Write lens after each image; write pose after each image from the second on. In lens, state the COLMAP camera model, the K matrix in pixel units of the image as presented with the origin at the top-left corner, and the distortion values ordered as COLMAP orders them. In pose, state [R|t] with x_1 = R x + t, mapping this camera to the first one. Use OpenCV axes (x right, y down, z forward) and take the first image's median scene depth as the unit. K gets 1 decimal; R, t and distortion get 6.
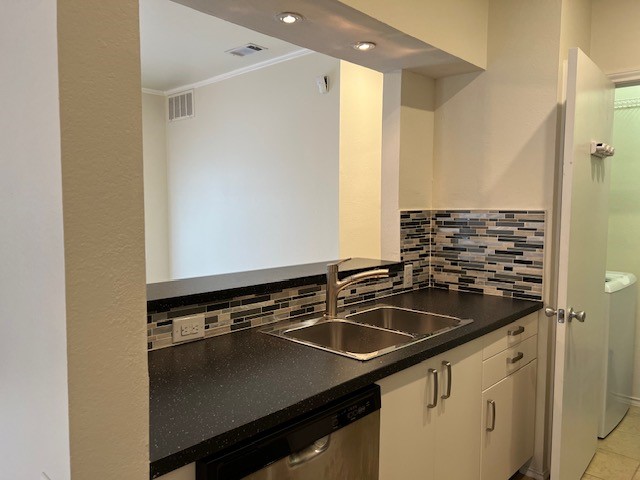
lens RADIAL K [[487.2, 0, 320.0], [0, 487.2, 239.9], [0, 0, 1]] dist [0.009195, -0.006055]
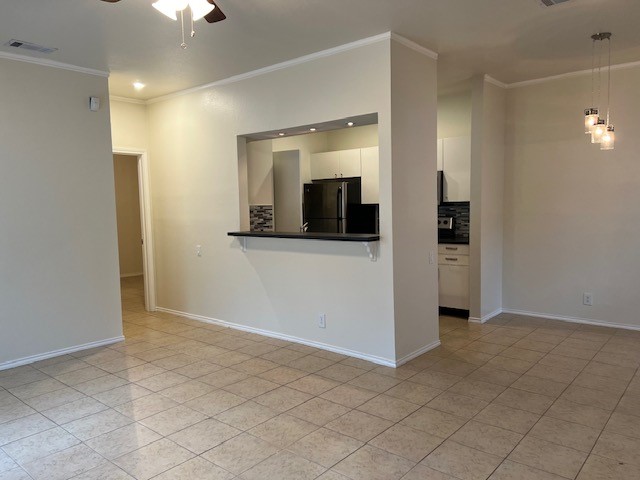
lens RADIAL K [[487.2, 0, 315.2], [0, 487.2, 239.6], [0, 0, 1]] dist [0.009195, -0.006055]
pose [[-0.054254, -0.081682, 0.995181, -1.985546], [0.081503, 0.992961, 0.085943, -0.078567], [-0.995195, 0.085773, -0.047215, 0.873169]]
